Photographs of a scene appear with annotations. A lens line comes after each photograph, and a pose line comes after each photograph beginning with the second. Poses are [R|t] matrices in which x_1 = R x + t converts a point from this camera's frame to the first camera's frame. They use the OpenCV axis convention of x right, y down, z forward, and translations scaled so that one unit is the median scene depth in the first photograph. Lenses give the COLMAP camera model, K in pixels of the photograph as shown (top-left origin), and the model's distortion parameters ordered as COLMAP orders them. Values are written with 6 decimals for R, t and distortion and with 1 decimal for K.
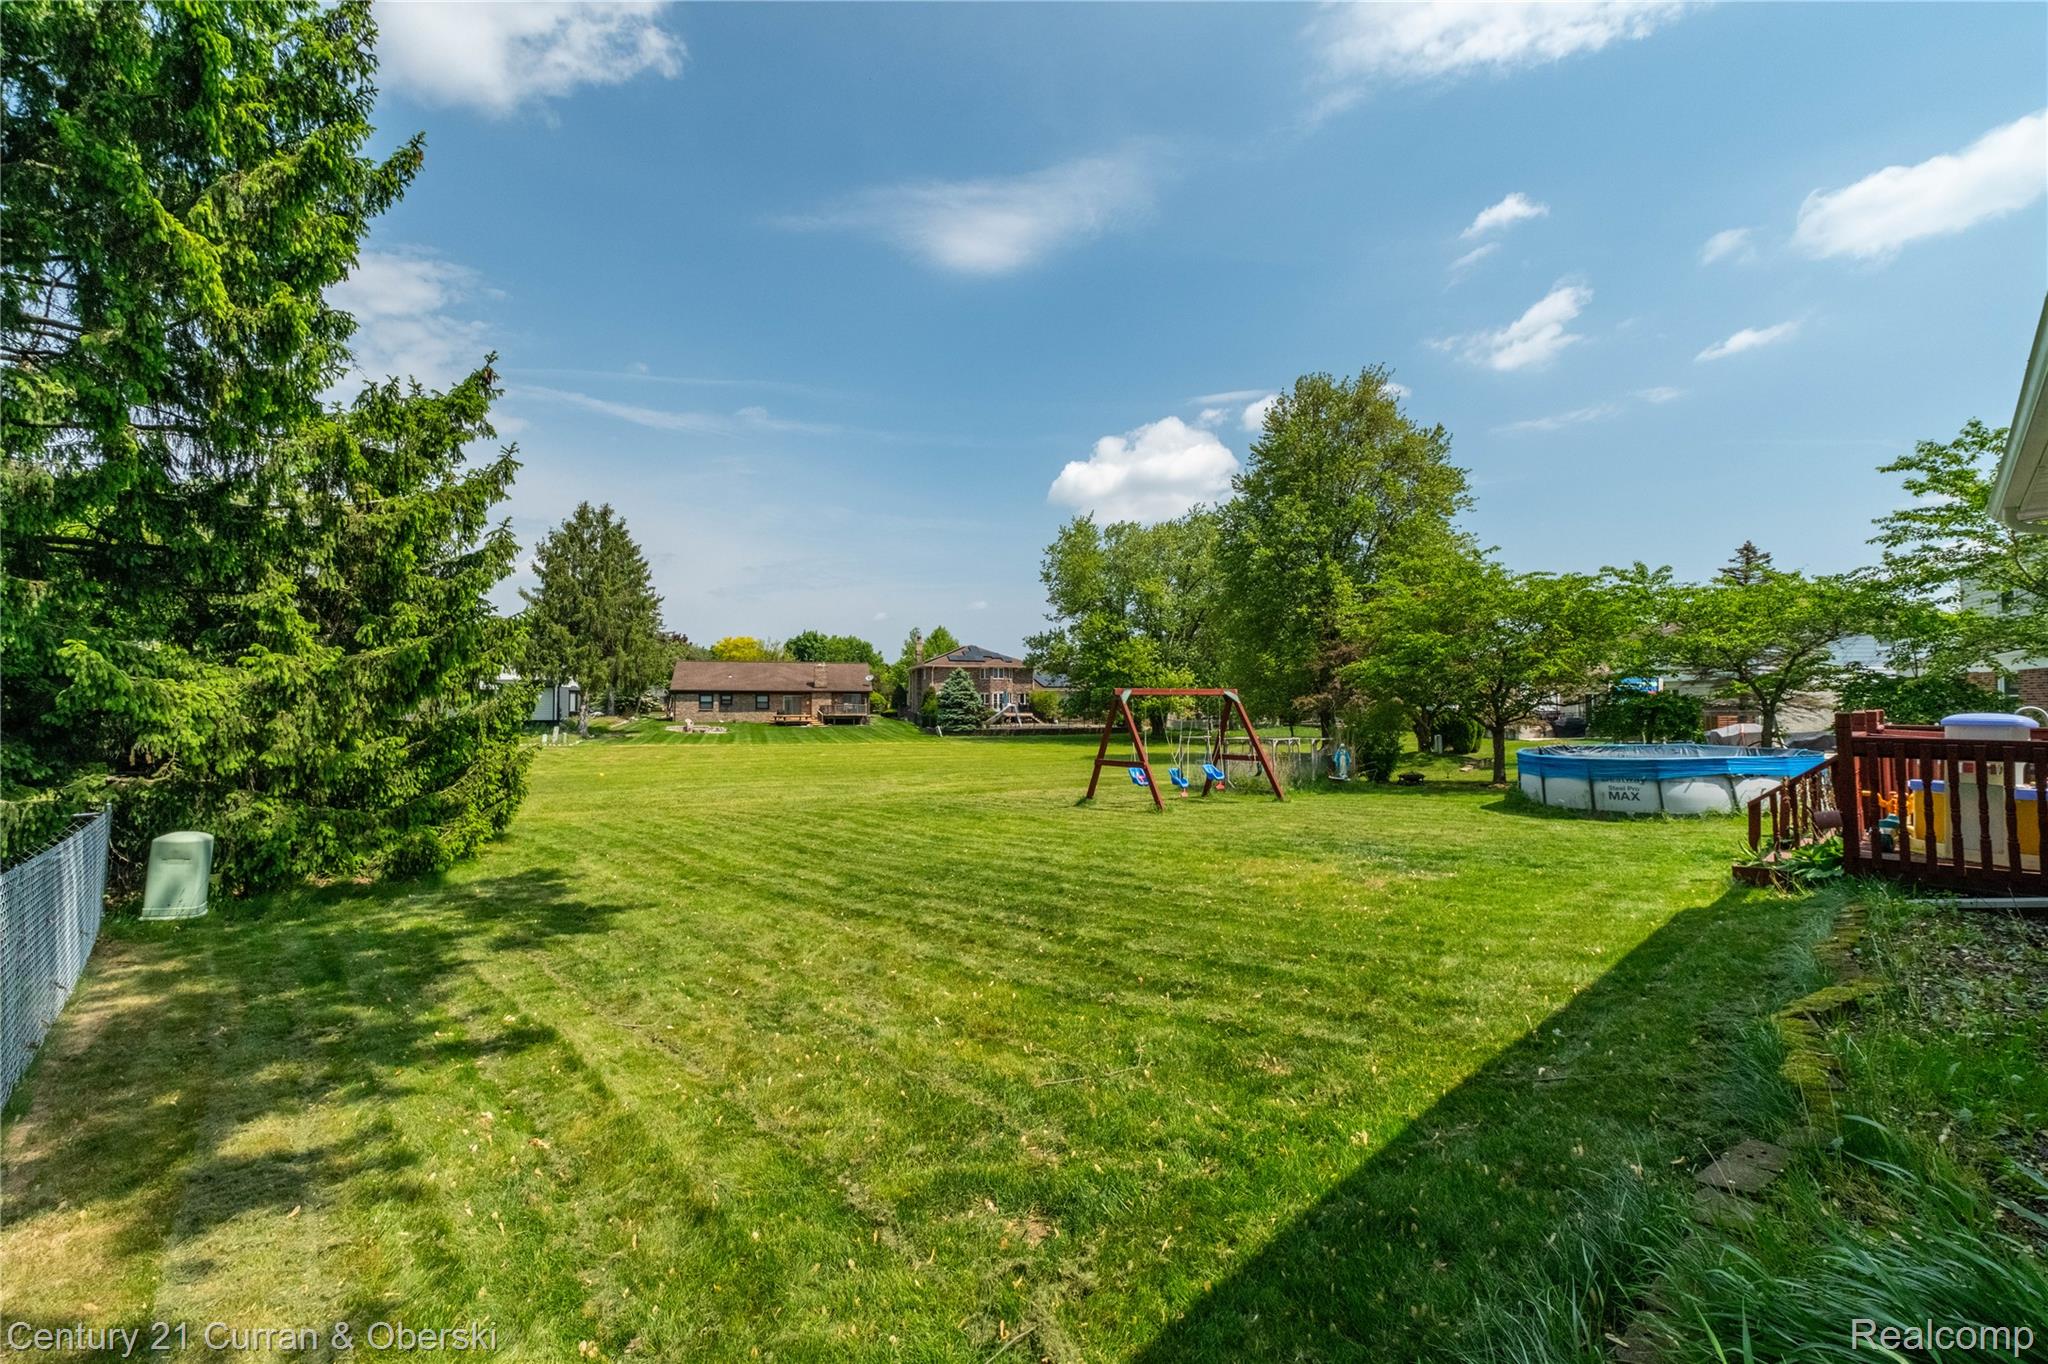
lens RADIAL K [[873.8, 0, 1024.6], [0, 873.8, 684.8], [0, 0, 1]] dist [0.001271, 0.001249]
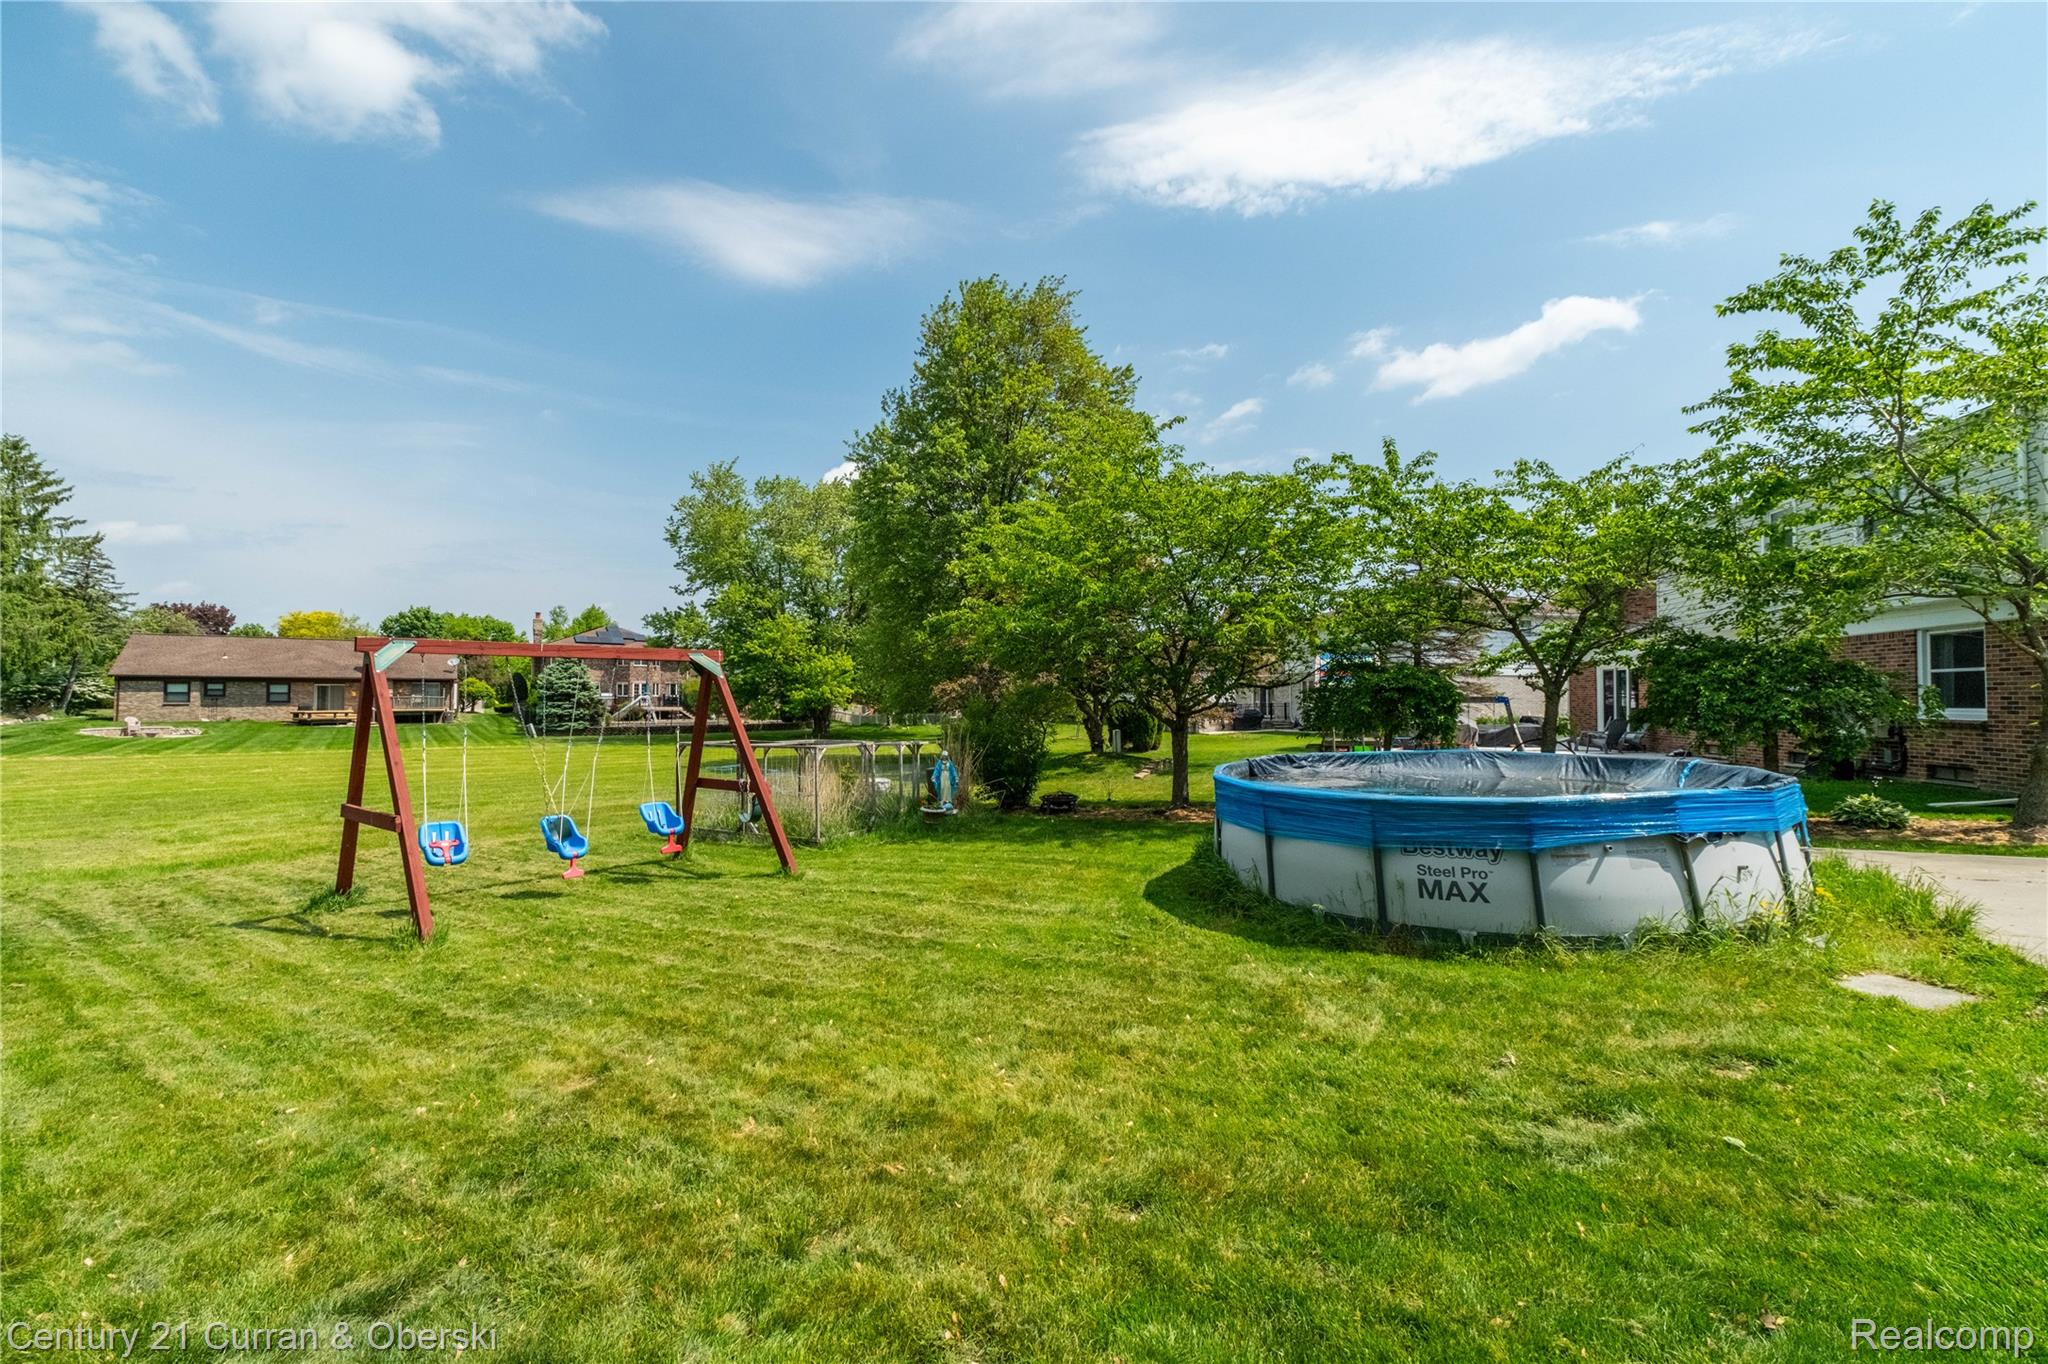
lens RADIAL K [[873.8, 0, 1033.3], [0, 873.8, 672.2], [0, 0, 1]] dist [0.001271, 0.001249]
pose [[0.945834, 0.009459, 0.324513, 0.153515], [-0.006909, 0.999936, -0.009011, 0.012653], [-0.324577, 0.006280, 0.945838, 0.283337]]
